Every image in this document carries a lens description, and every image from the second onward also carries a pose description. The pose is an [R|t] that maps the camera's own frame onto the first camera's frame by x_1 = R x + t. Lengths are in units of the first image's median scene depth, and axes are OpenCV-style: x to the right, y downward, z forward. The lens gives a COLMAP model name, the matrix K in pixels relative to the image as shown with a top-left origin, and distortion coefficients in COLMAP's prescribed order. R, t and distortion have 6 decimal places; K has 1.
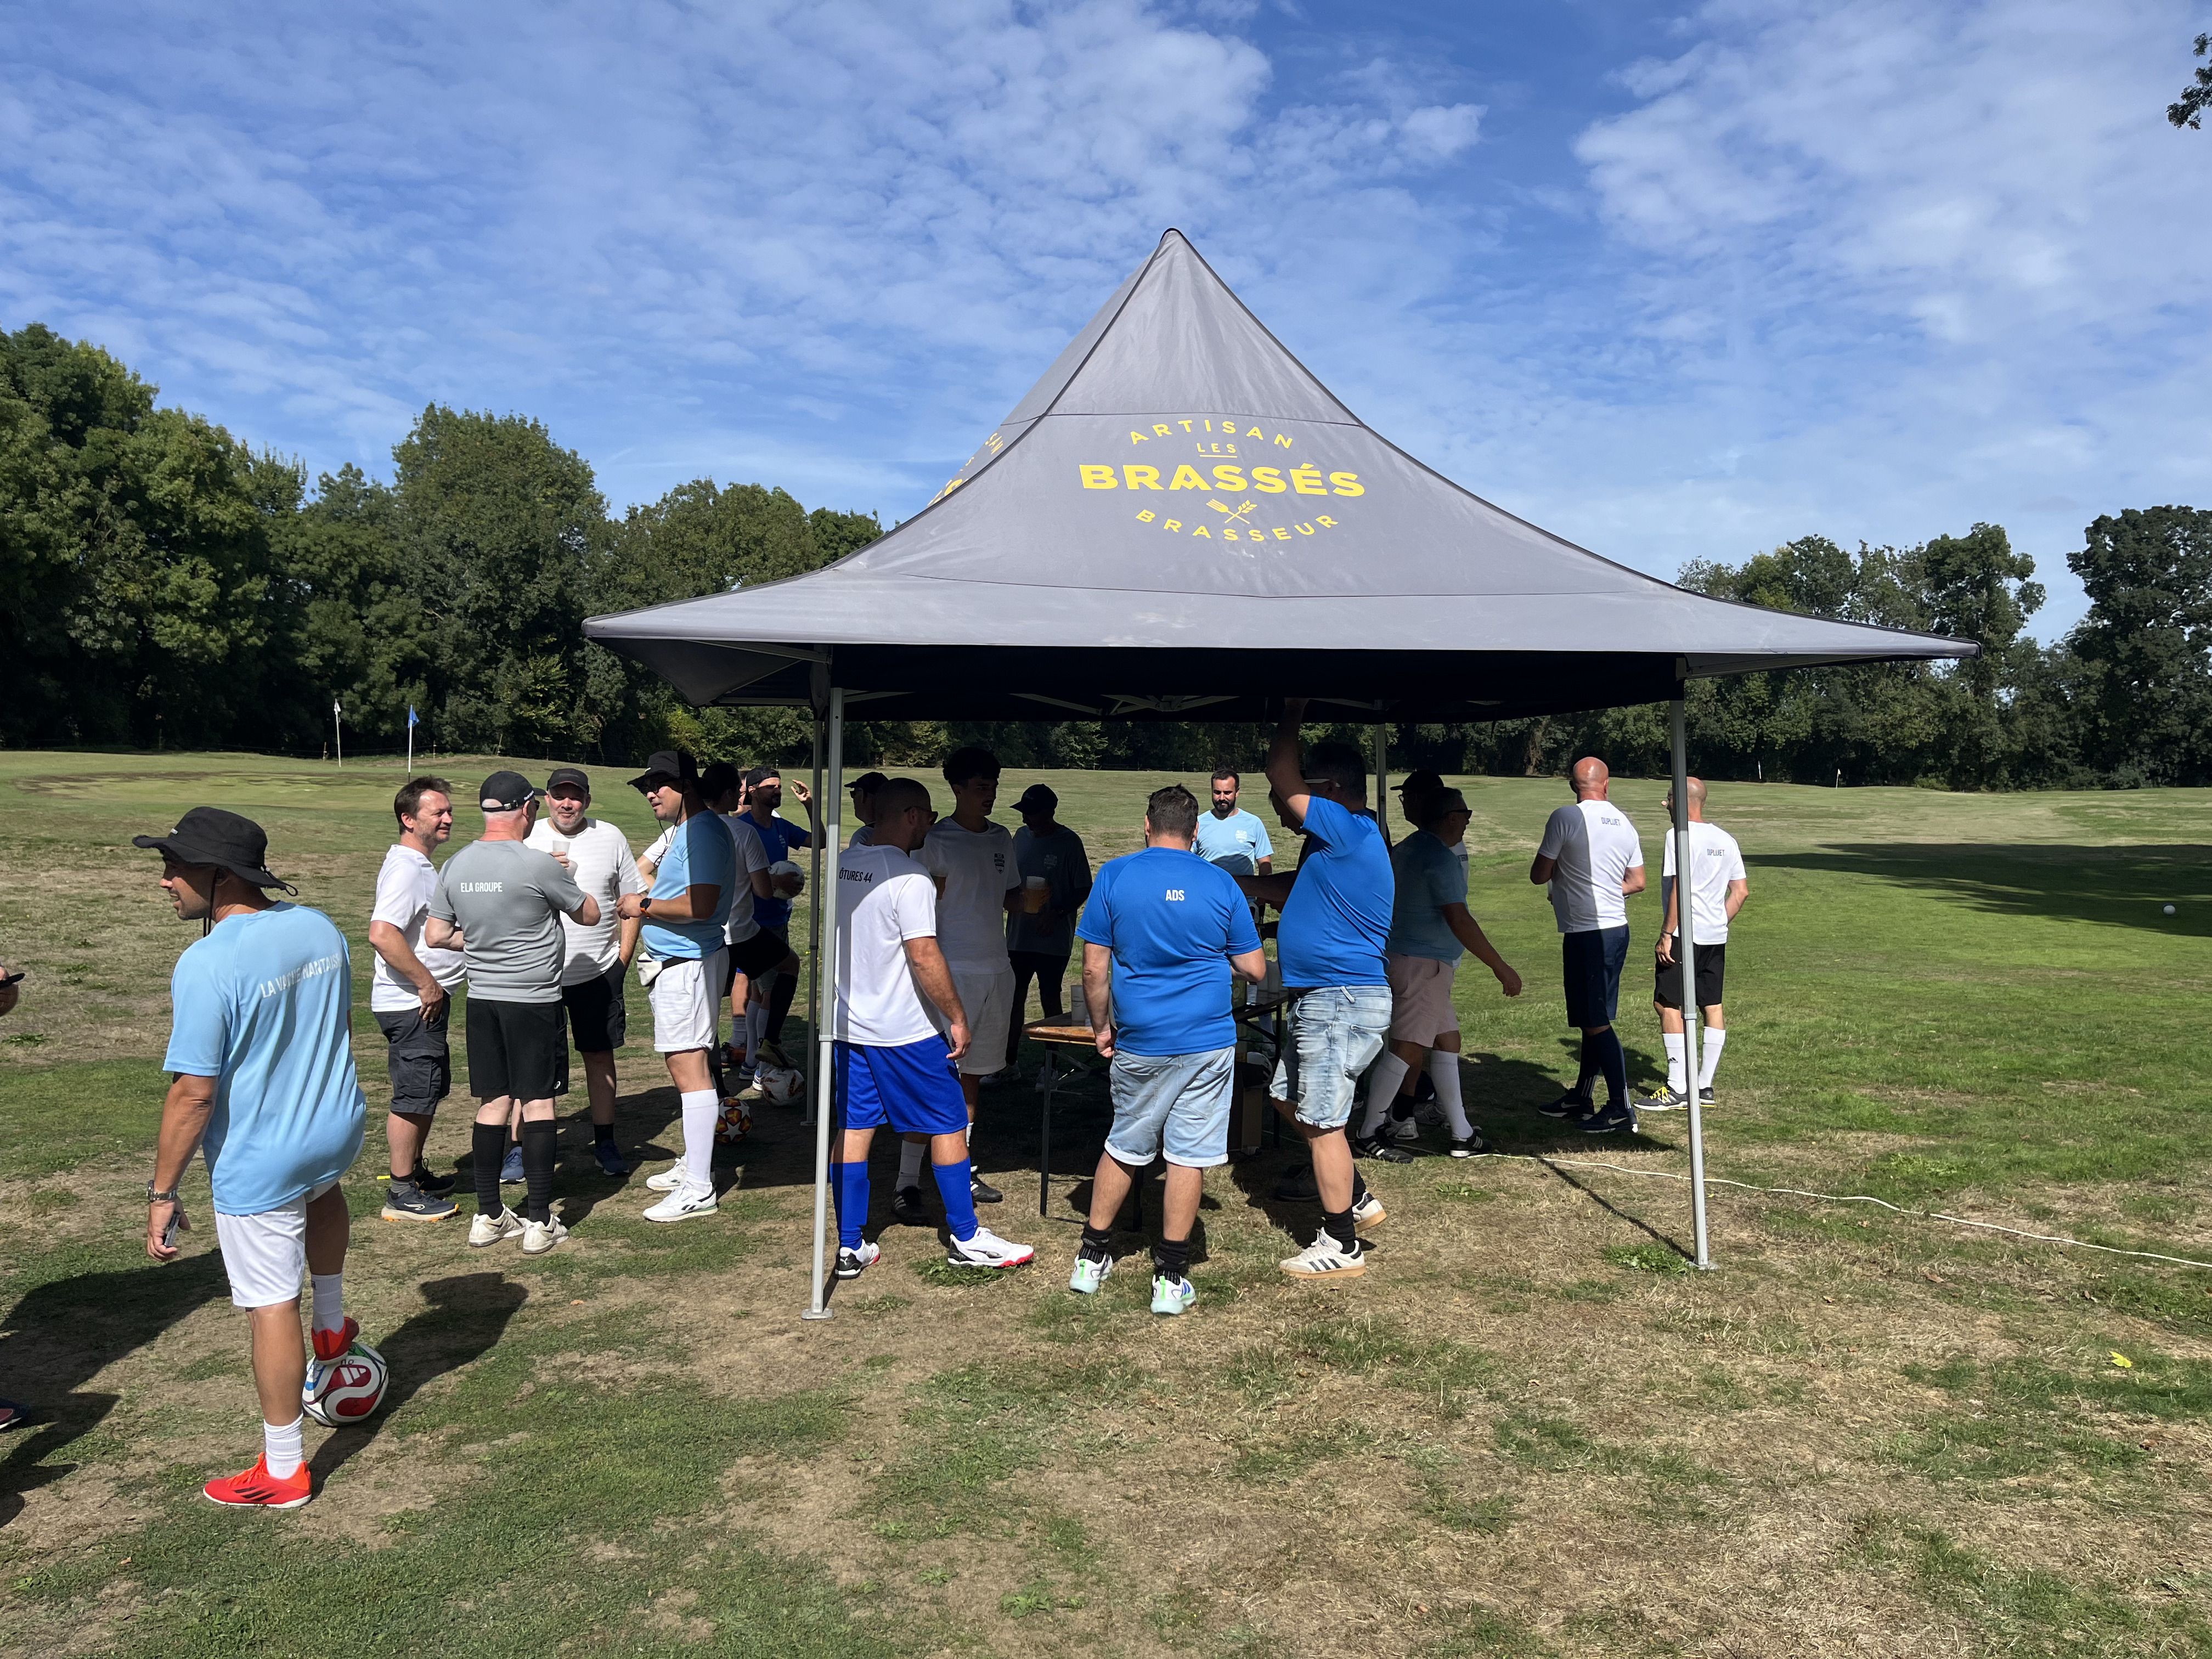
lens RADIAL K [[1680.0, 0, 1106.0], [0, 1680.0, 829.5], [0, 0, 1]] dist [0.029398, -0.010781]
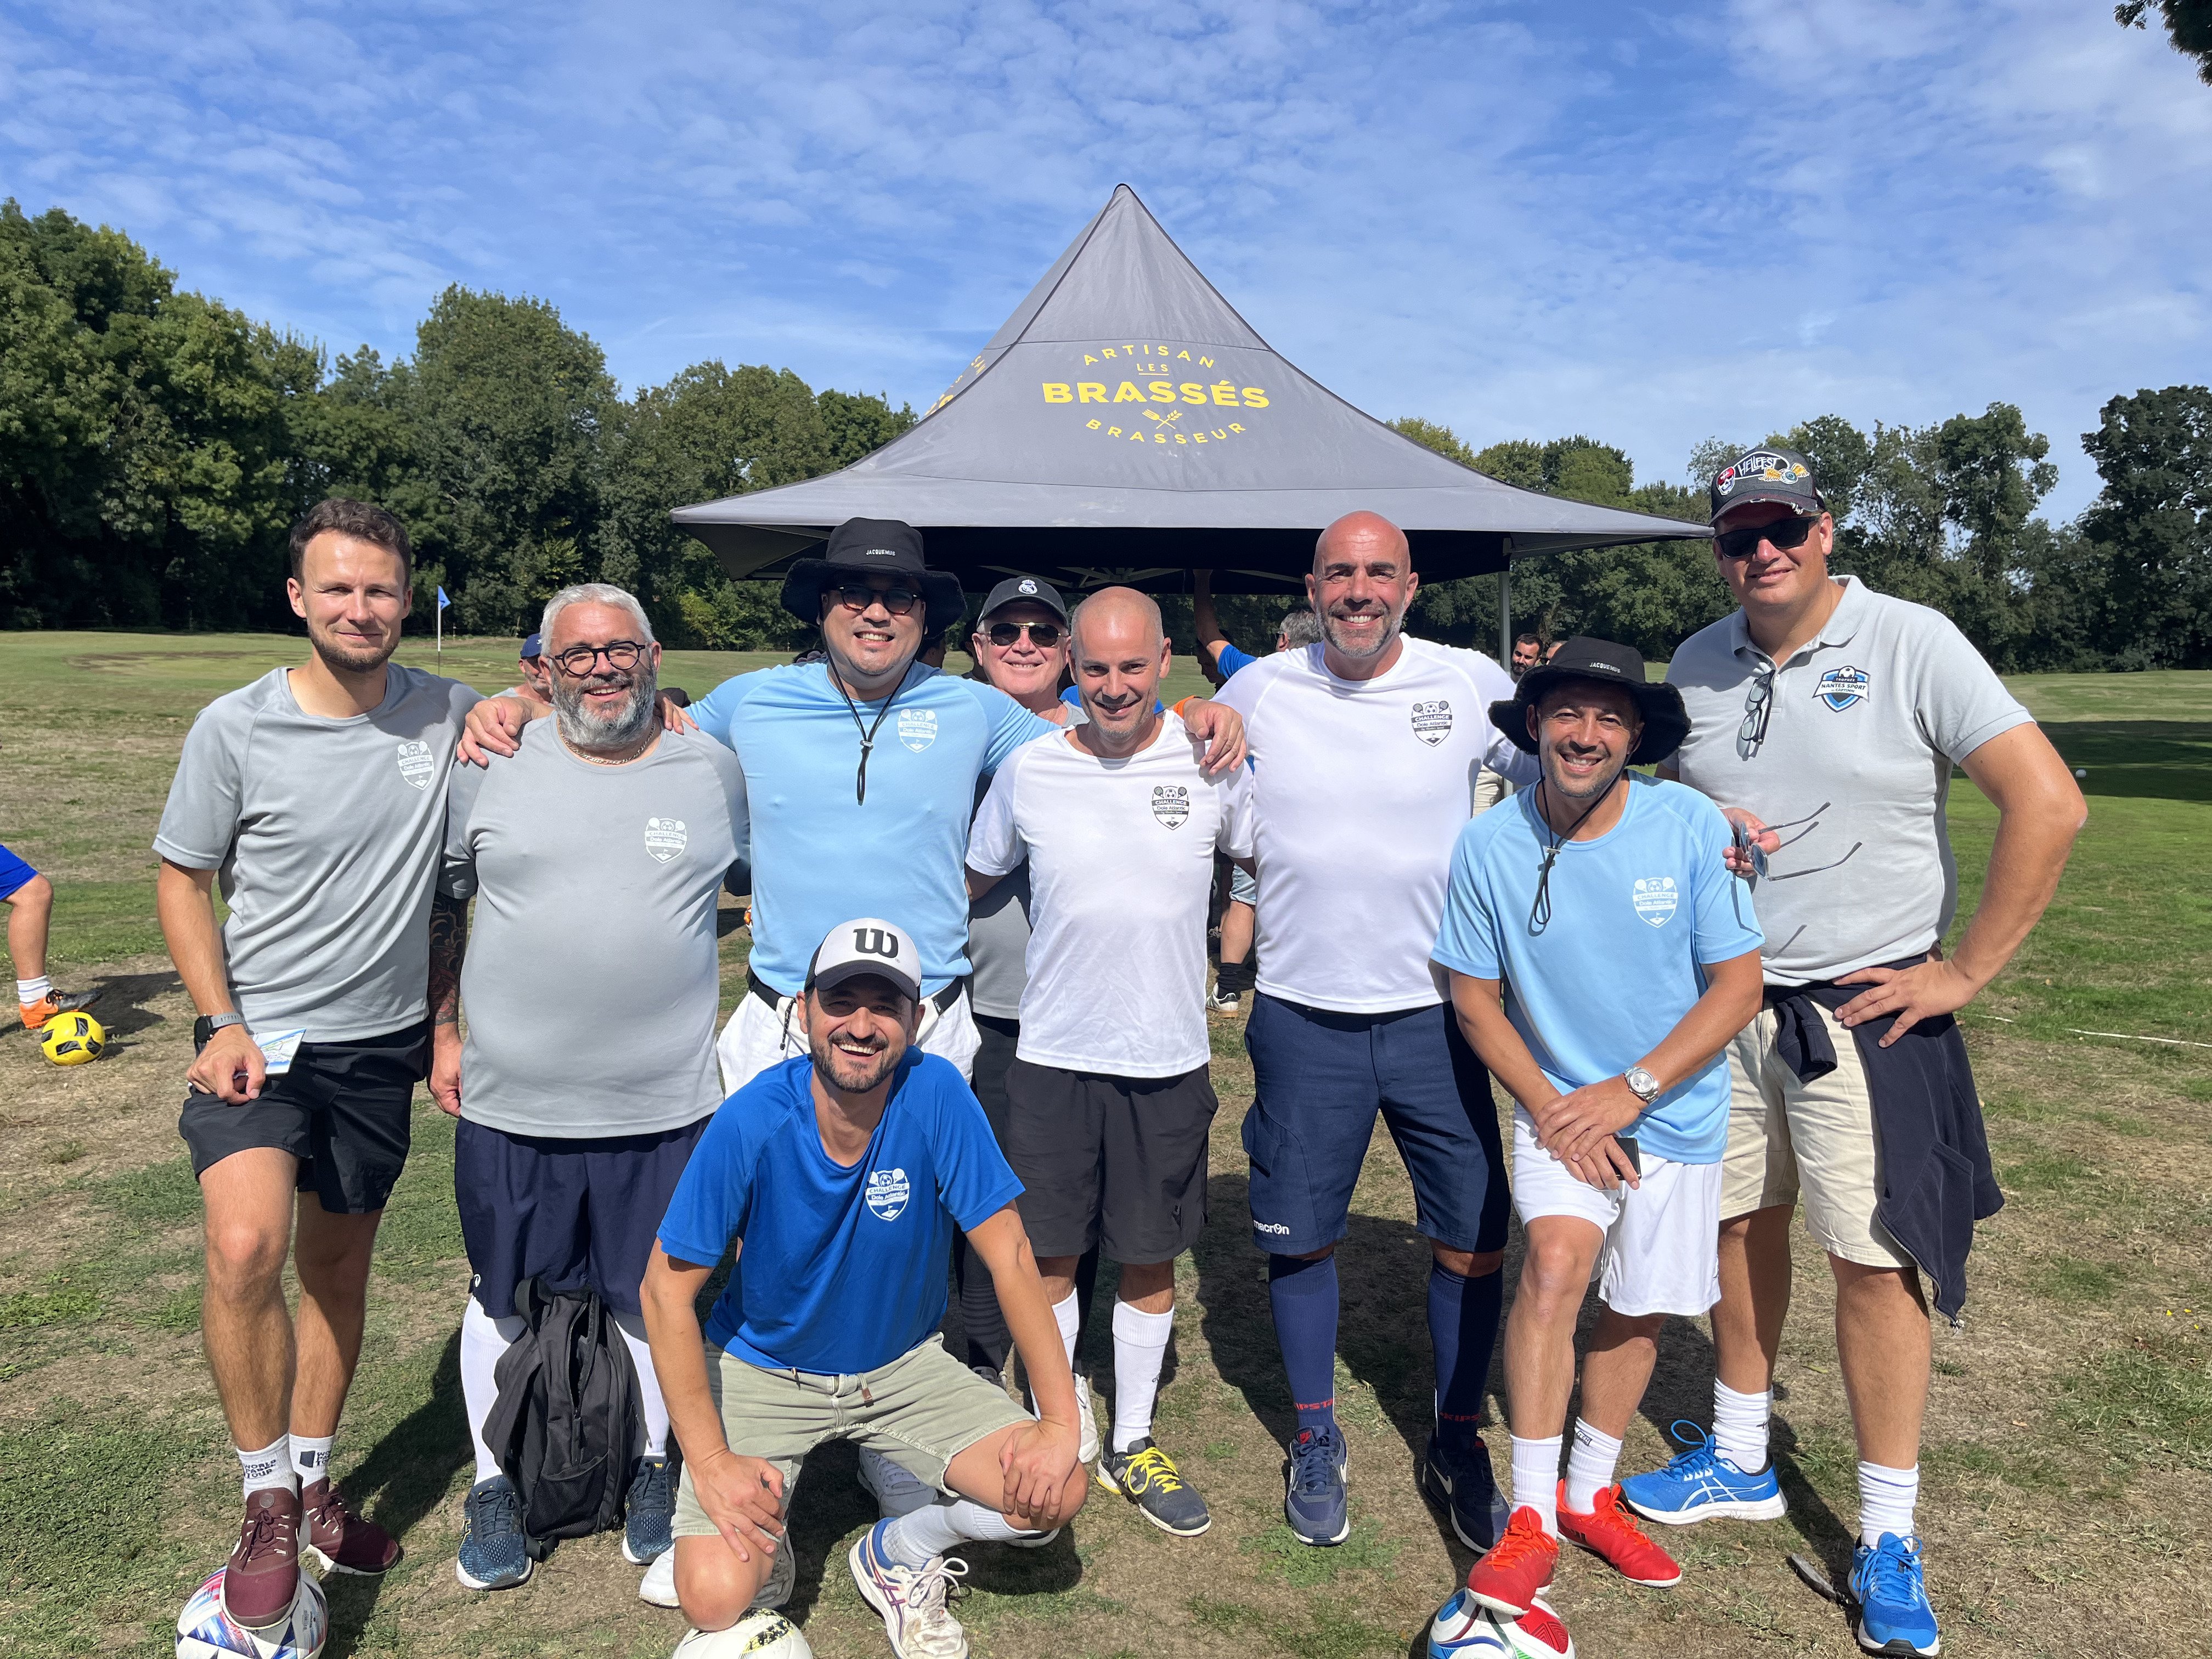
lens RADIAL K [[1663.5, 0, 1106.0], [0, 1663.5, 829.5], [0, 0, 1]] dist [0.033407, -0.034886]
pose [[0.999984, 0.000353, -0.005680, 0.002292], [0.000044, 0.997568, 0.069700, 0.002051], [0.005690, -0.069699, 0.997552, -0.017176]]
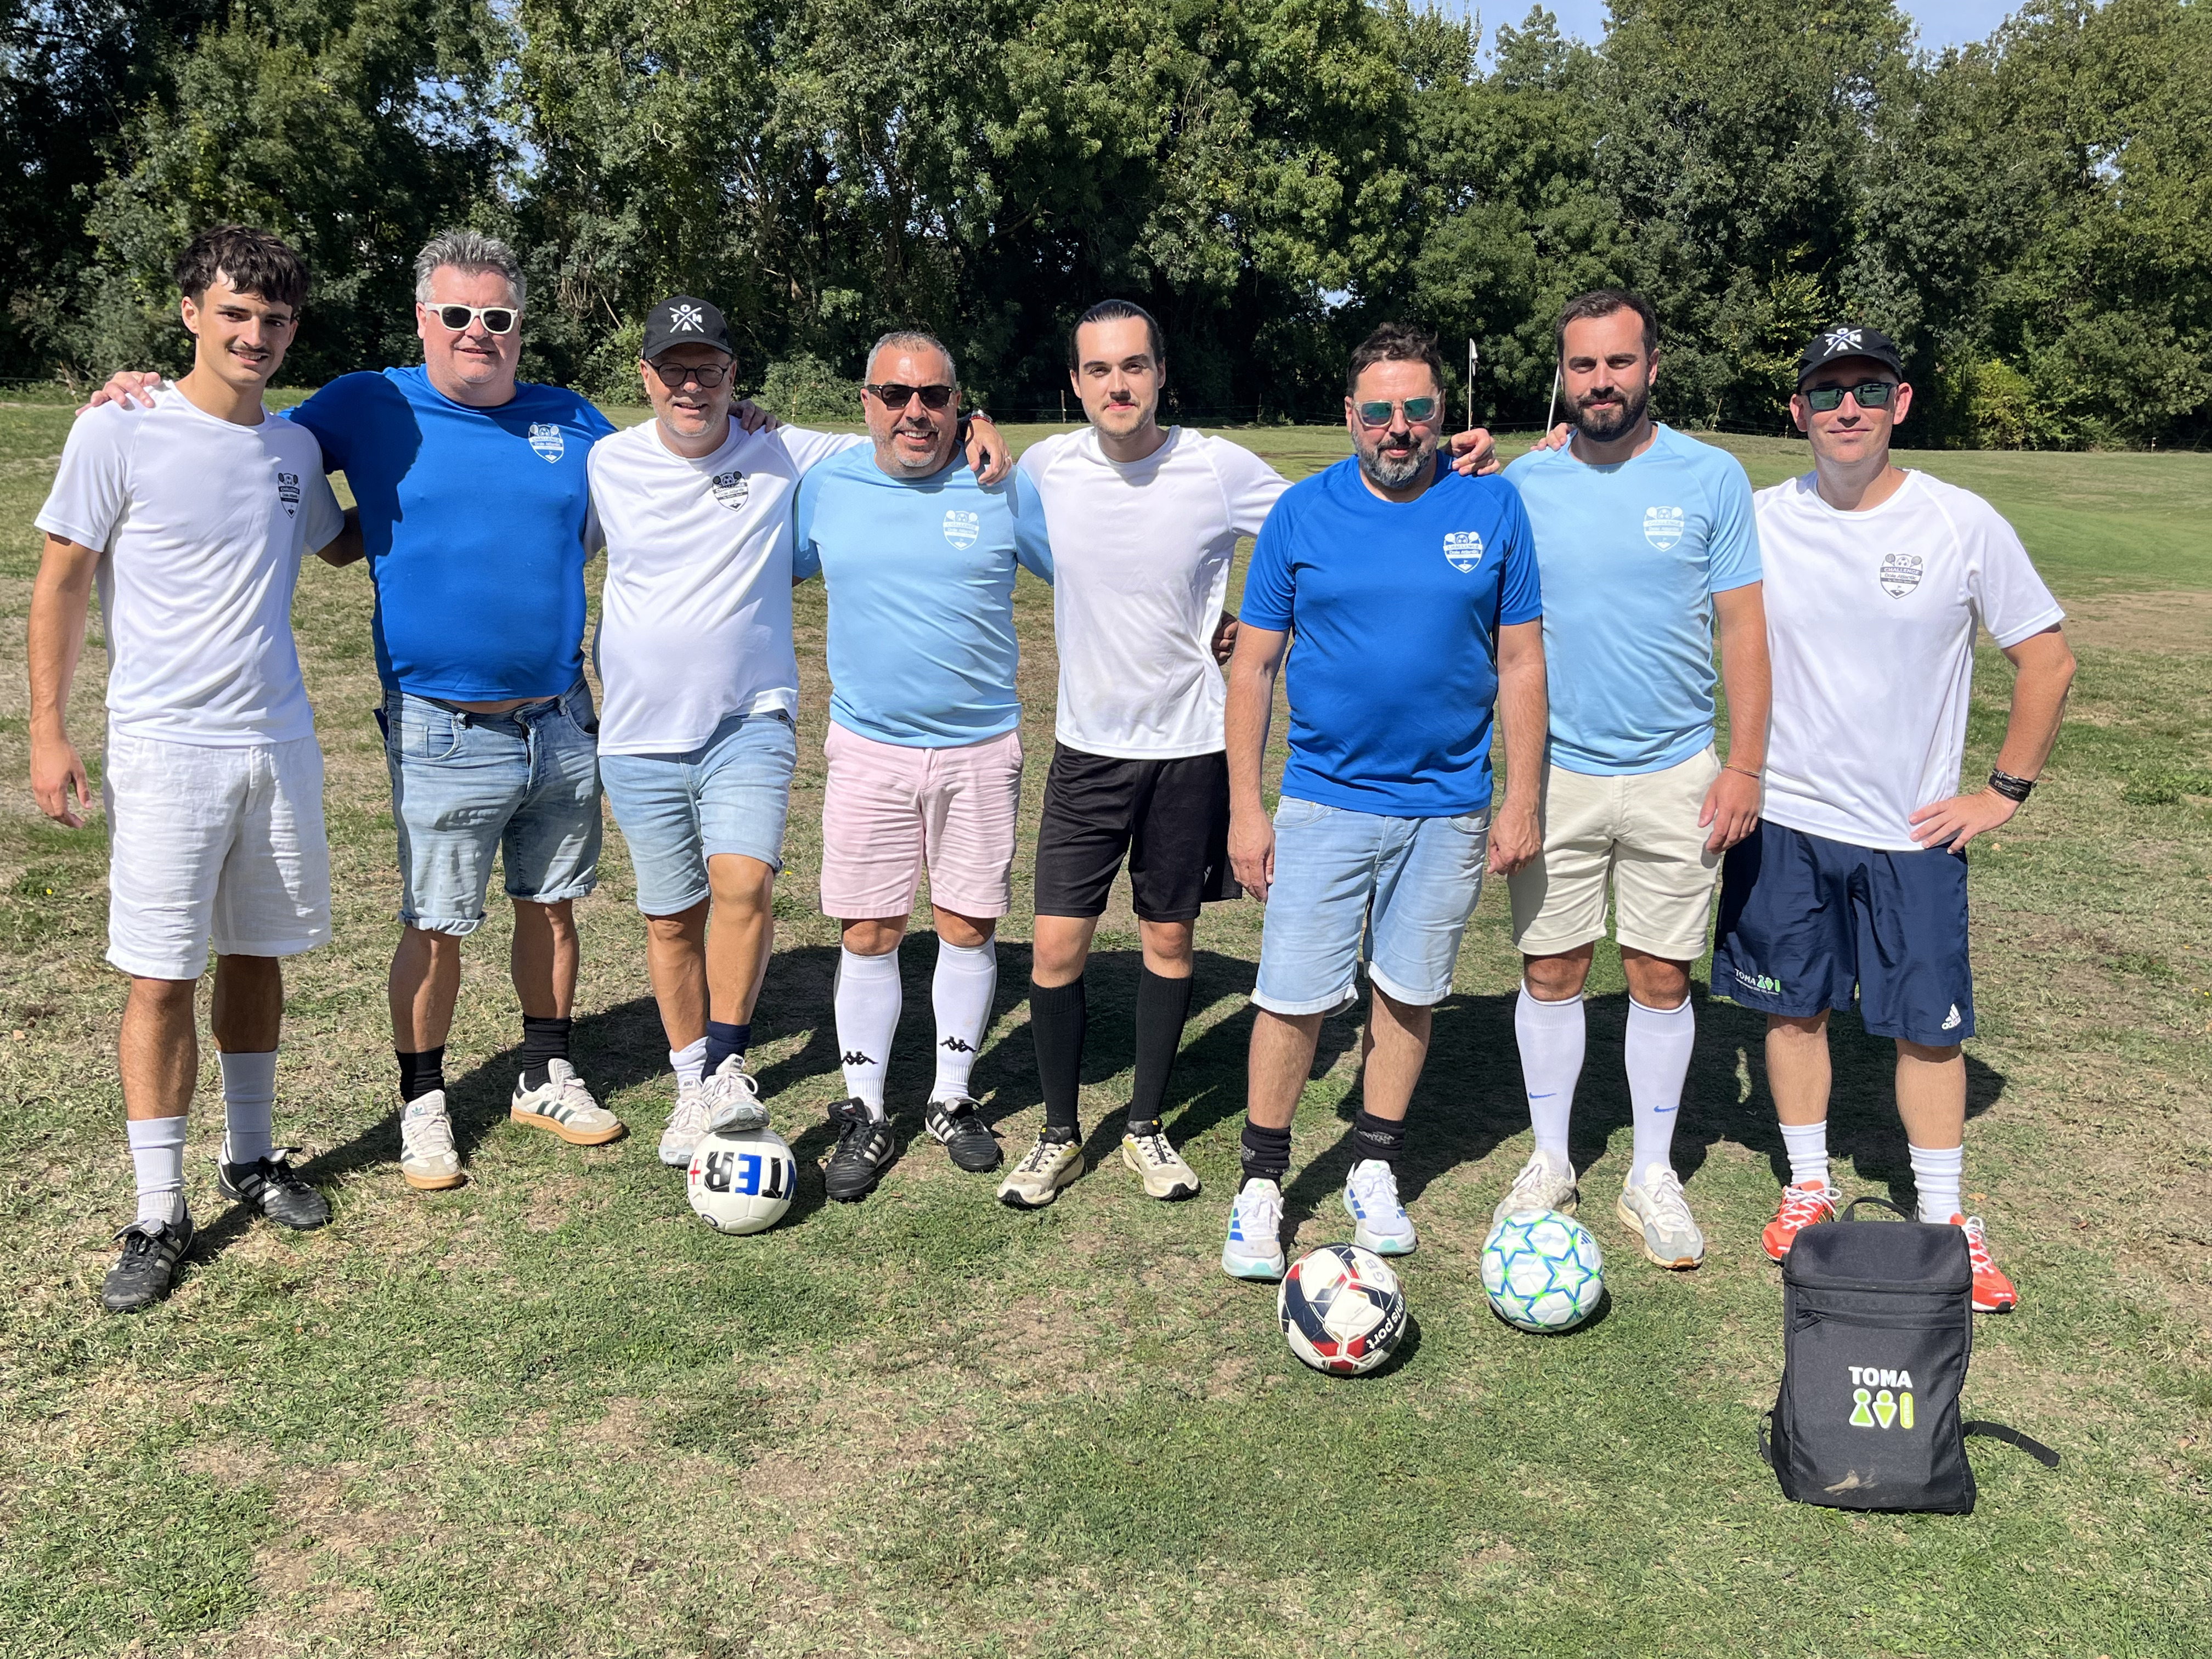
lens RADIAL K [[1956.9, 0, 1101.1], [0, 1956.9, 747.5], [0, 0, 1]] dist [-0.000015, 0.127381]
pose [[0.798991, 0.100633, -0.592863, -0.085991], [-0.031046, 0.991486, 0.126455, -0.010849], [0.600541, -0.082630, 0.795313, 0.239787]]
